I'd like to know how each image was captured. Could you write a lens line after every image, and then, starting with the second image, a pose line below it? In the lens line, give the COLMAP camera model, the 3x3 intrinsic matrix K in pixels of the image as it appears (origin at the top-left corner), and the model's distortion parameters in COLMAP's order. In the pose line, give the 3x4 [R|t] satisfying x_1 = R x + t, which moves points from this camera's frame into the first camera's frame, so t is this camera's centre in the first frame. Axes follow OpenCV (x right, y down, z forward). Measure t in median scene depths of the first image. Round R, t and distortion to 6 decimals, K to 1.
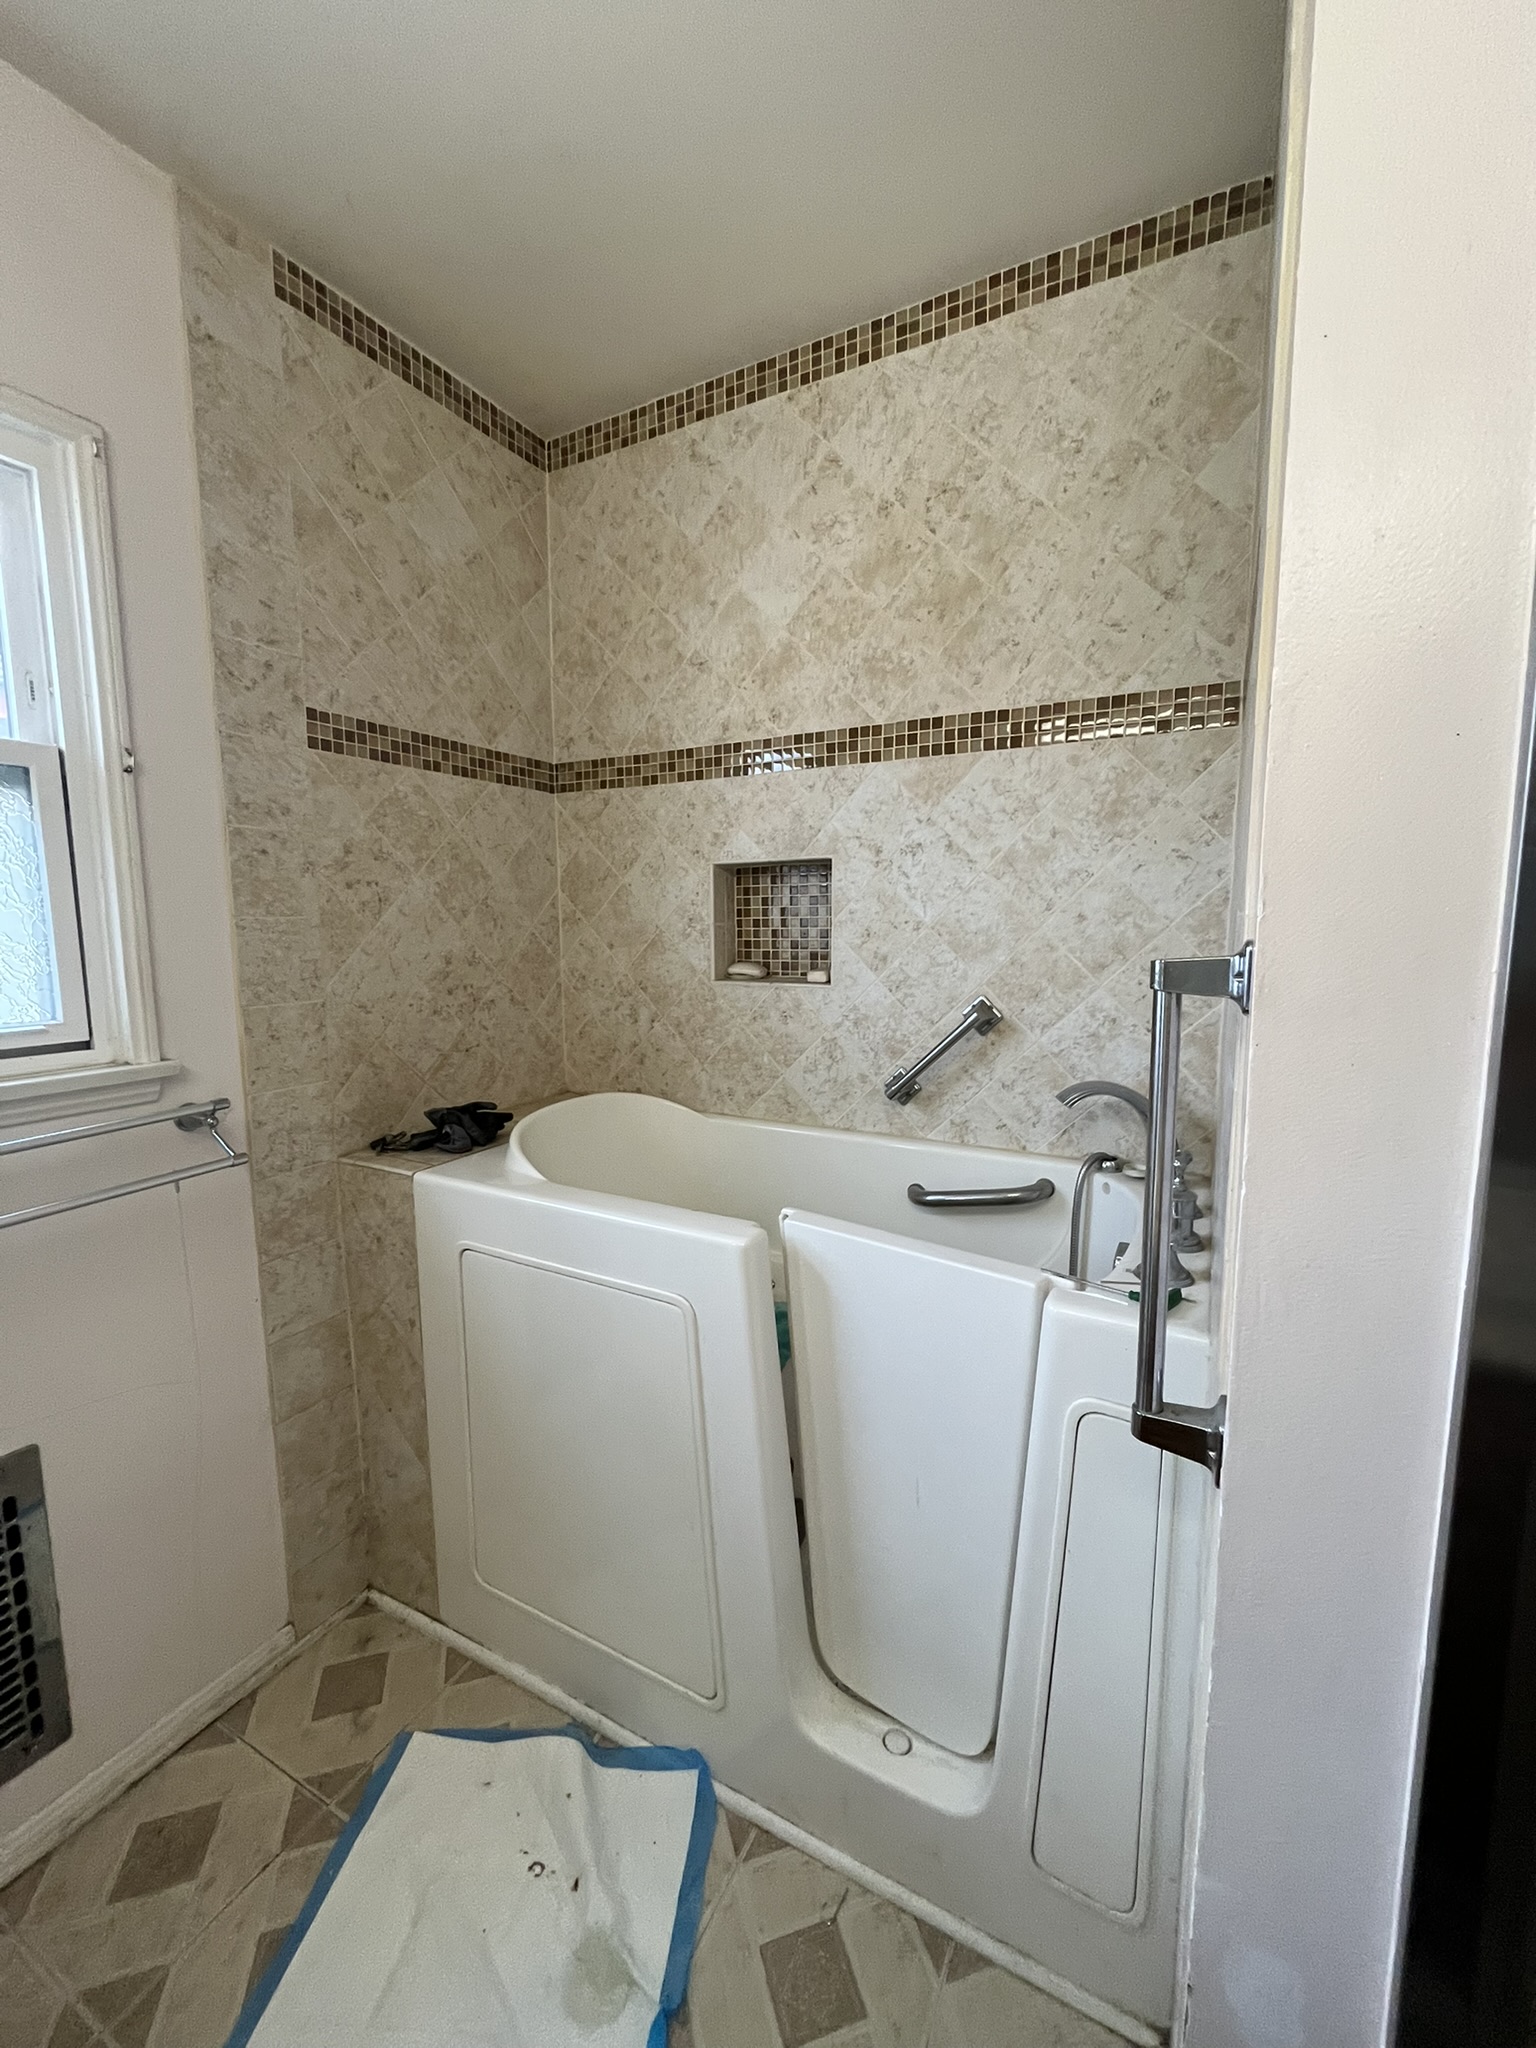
lens RADIAL K [[827.0, 0, 768.9], [0, 827.0, 1021.9], [0, 0, 1]] dist [-0.003817, 0.000299]
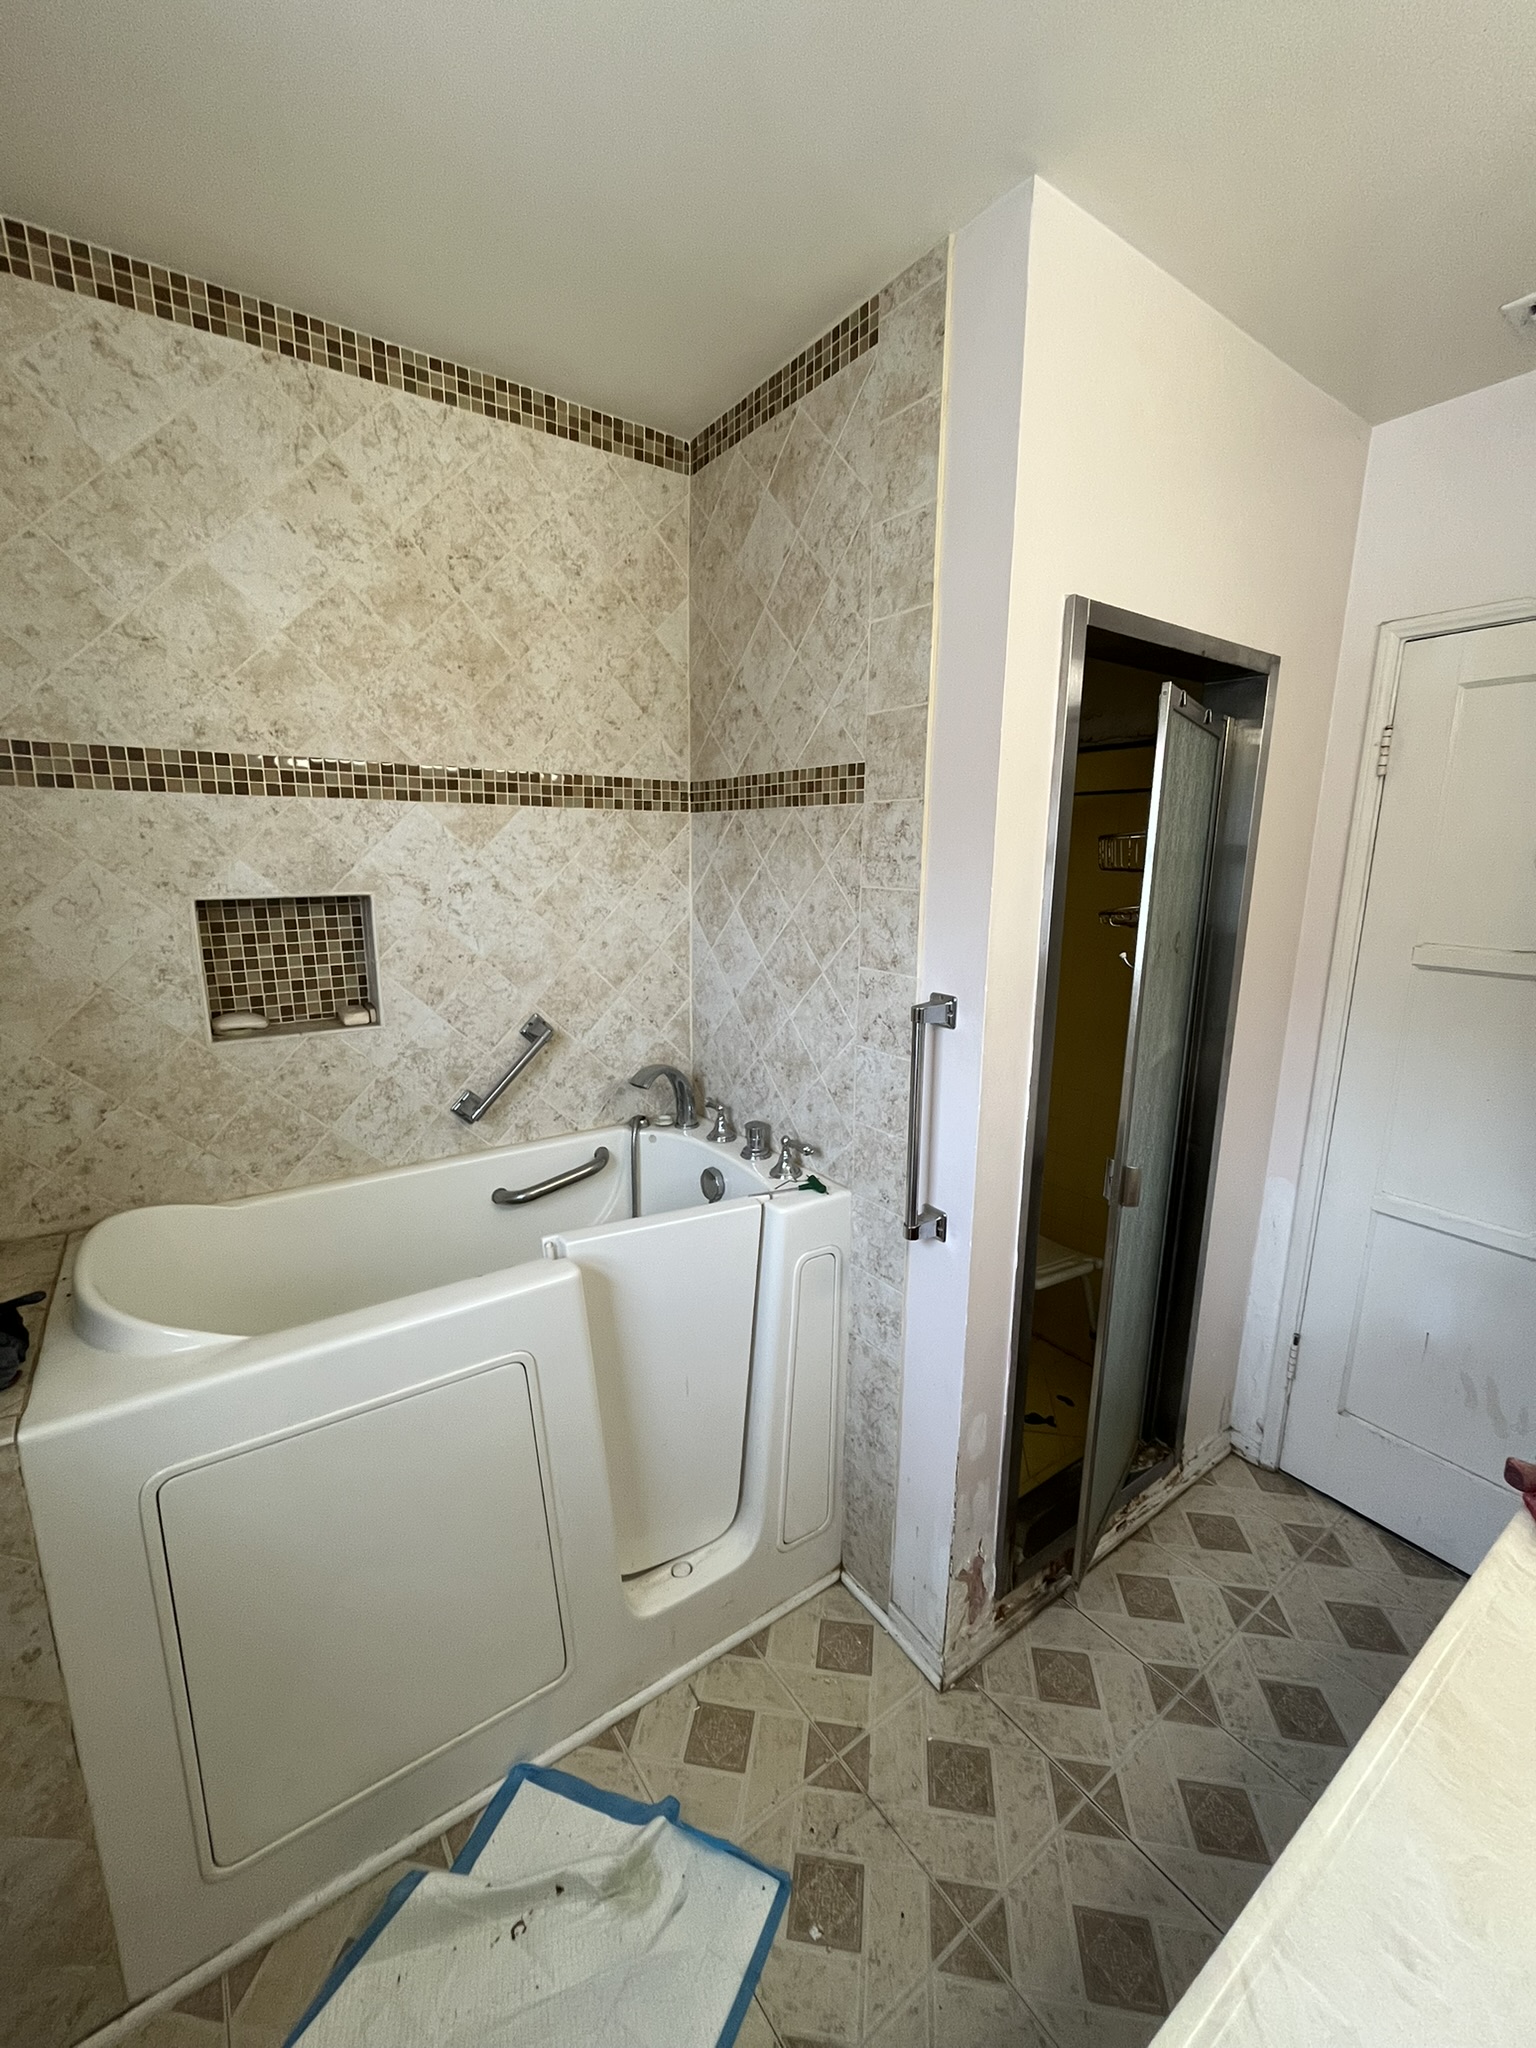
lens RADIAL K [[827.0, 0, 766.9], [0, 827.0, 1023.6], [0, 0, 1]] dist [-0.003817, 0.000299]
pose [[0.445995, -0.172231, 0.878308, -0.673042], [0.099286, 0.984775, 0.142692, -0.164074], [-0.889512, 0.023564, 0.456305, 0.183160]]
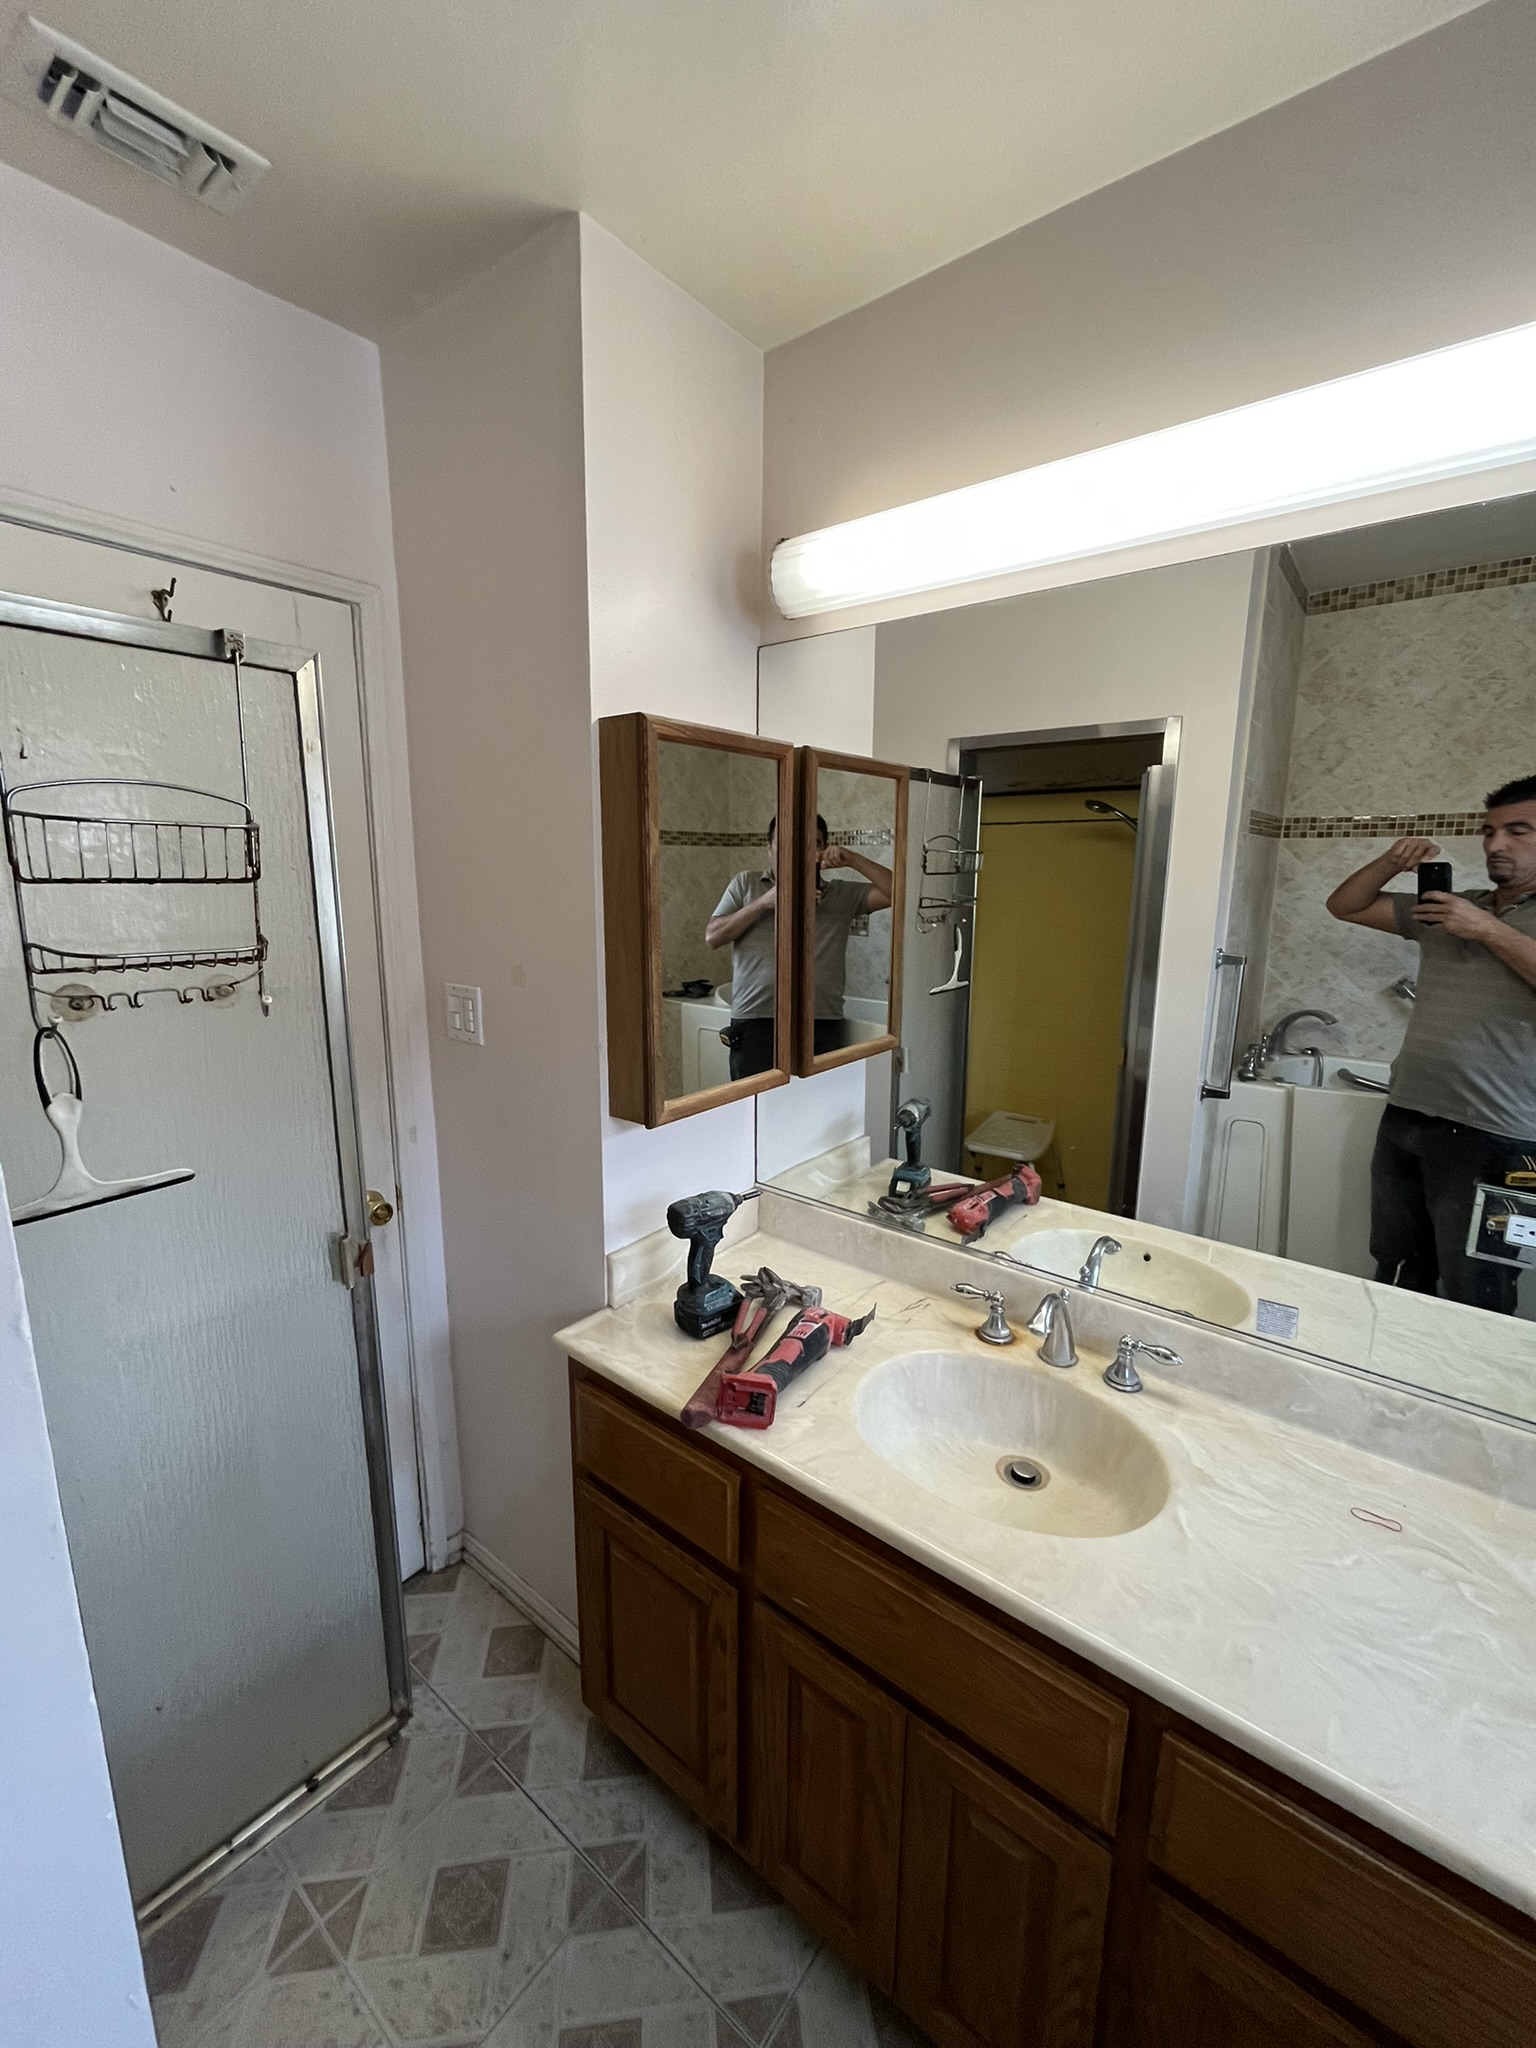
lens RADIAL K [[827.0, 0, 770.2], [0, 827.0, 1022.3], [0, 0, 1]] dist [-0.003817, 0.000299]
pose [[-0.983982, -0.035710, 0.174655, -0.032231], [0.018928, 0.953265, 0.301542, -0.207247], [-0.177261, 0.300018, -0.937319, 0.542877]]
